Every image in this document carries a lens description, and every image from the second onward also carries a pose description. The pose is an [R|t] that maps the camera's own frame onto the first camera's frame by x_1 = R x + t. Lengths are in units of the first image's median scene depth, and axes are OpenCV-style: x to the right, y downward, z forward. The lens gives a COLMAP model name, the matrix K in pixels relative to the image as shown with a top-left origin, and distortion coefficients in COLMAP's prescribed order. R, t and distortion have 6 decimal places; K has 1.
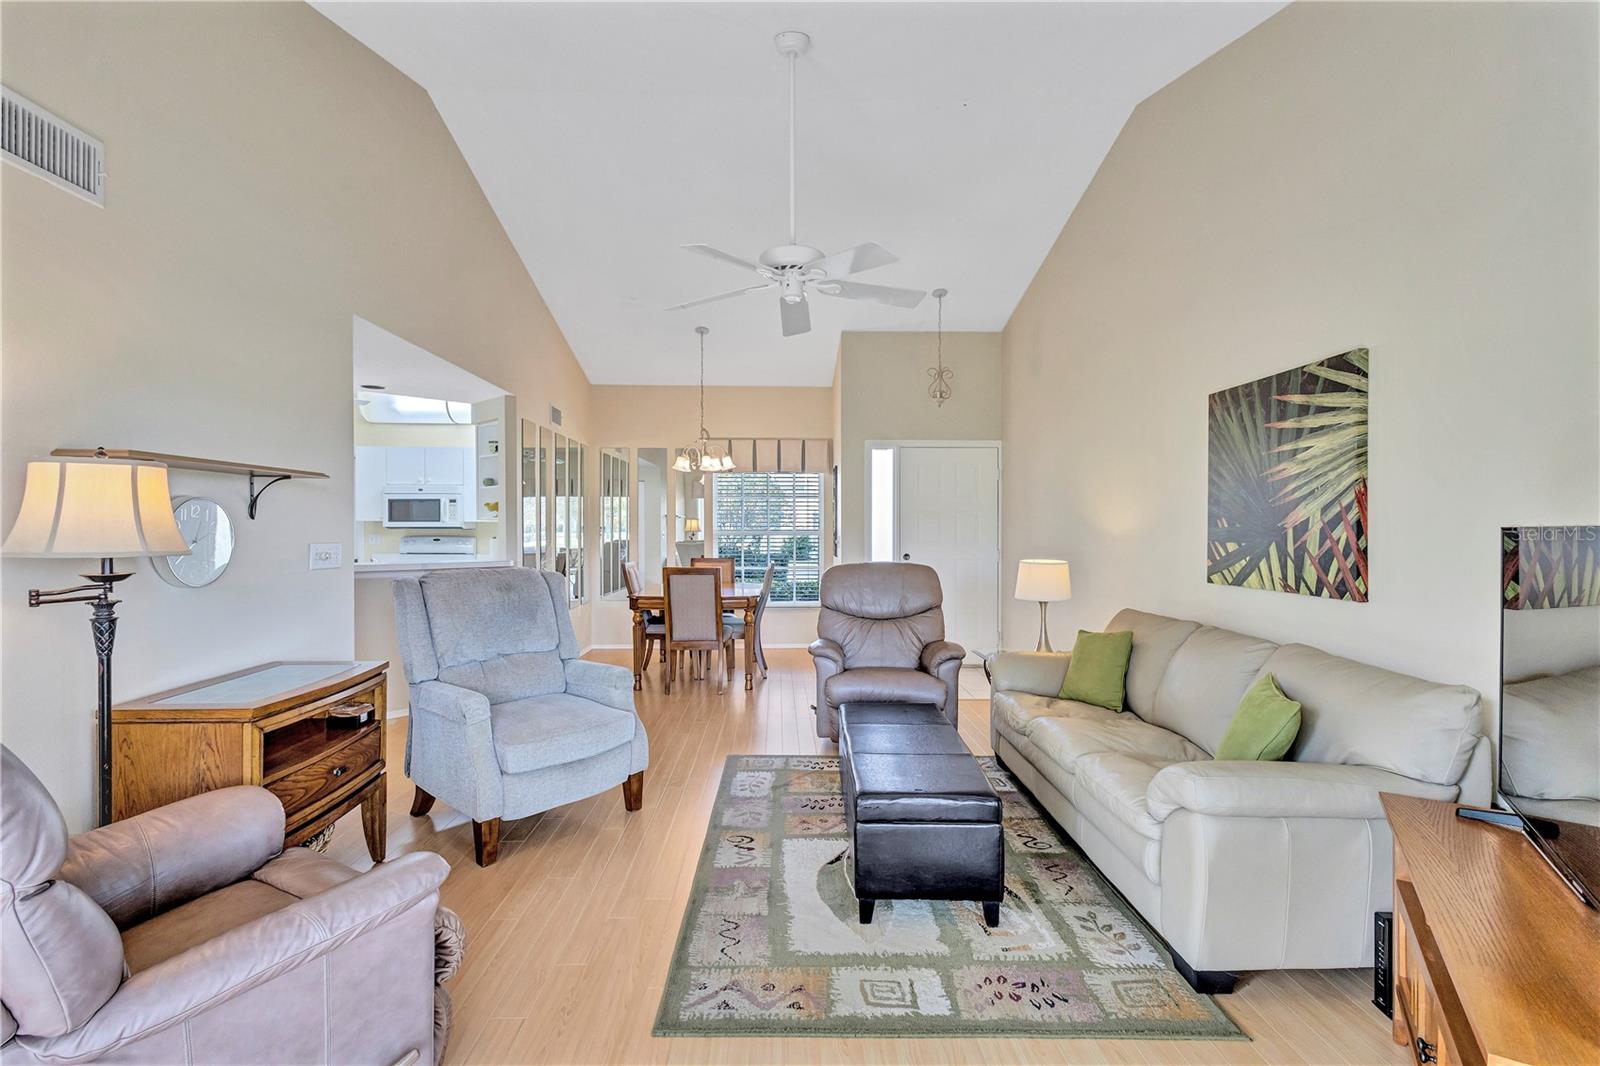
lens RADIAL K [[746.7, 0, 800.0], [0, 746.7, 533.0], [0, 0, 1]] dist [0.002150, 0.000217]
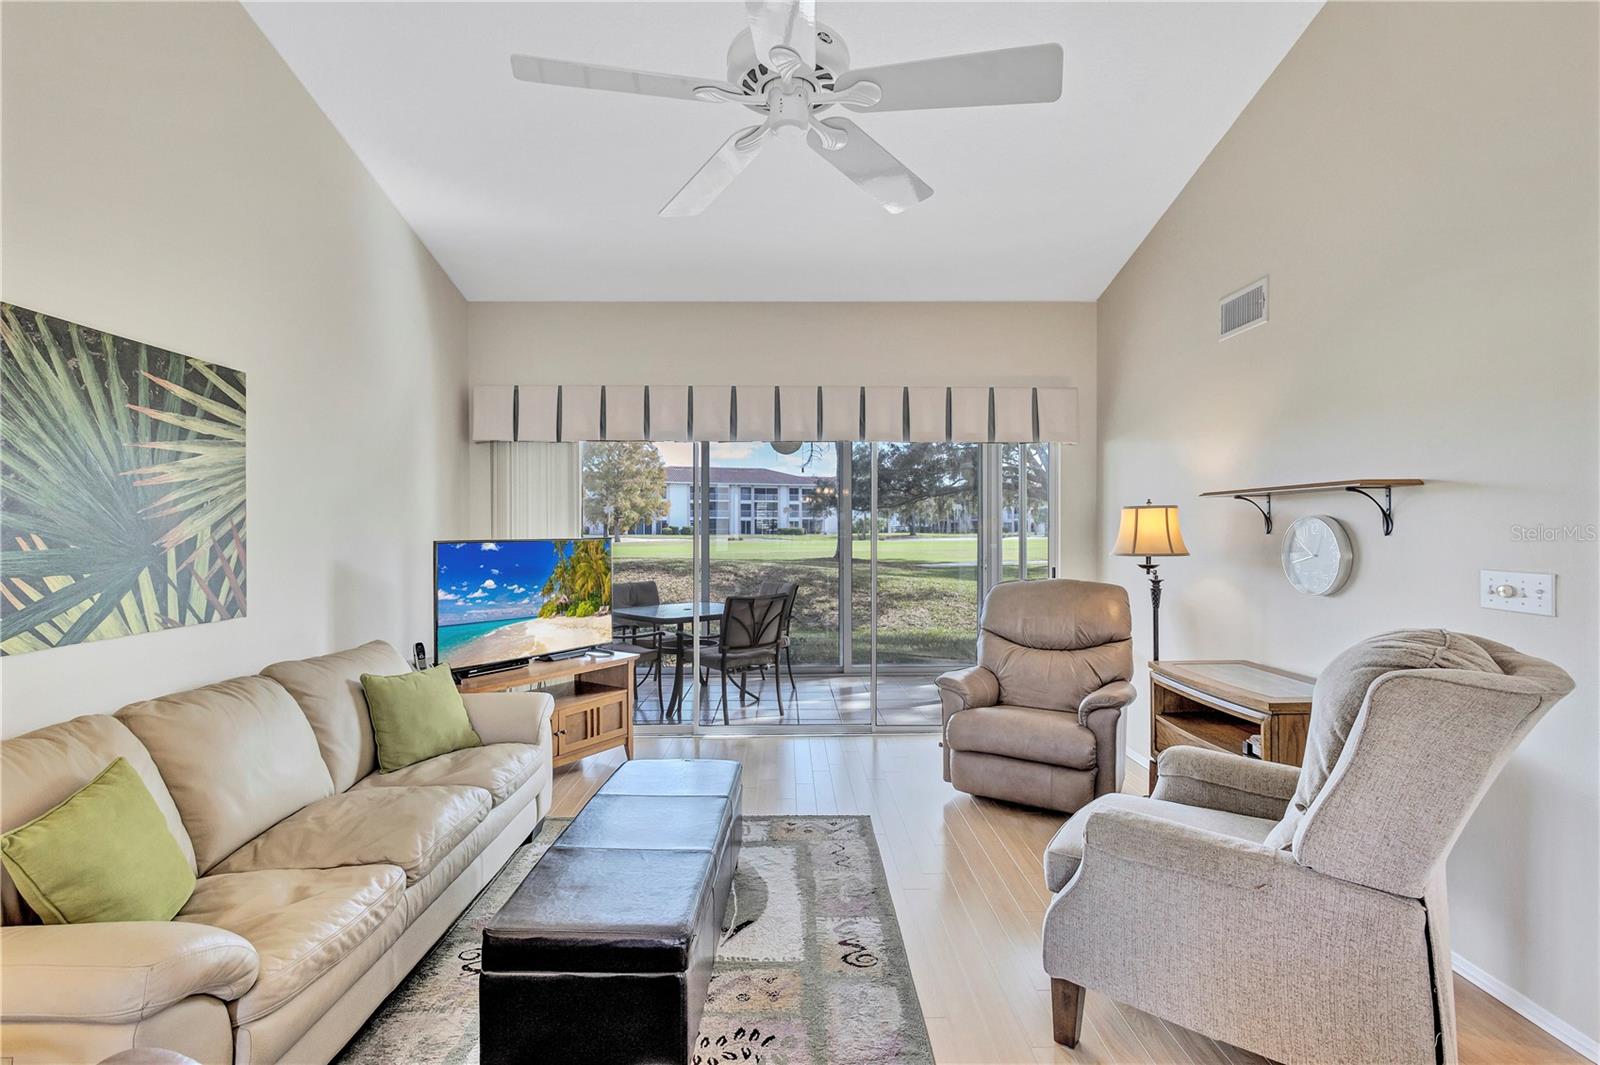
lens RADIAL K [[731.9, 0, 794.9], [0, 731.9, 530.9], [0, 0, 1]] dist [0.003702, 0.000225]
pose [[-0.999939, 0.003457, 0.010506, -0.023923], [0.003562, 0.999944, 0.009975, -0.030981], [-0.010471, 0.010012, -0.999895, 1.812296]]
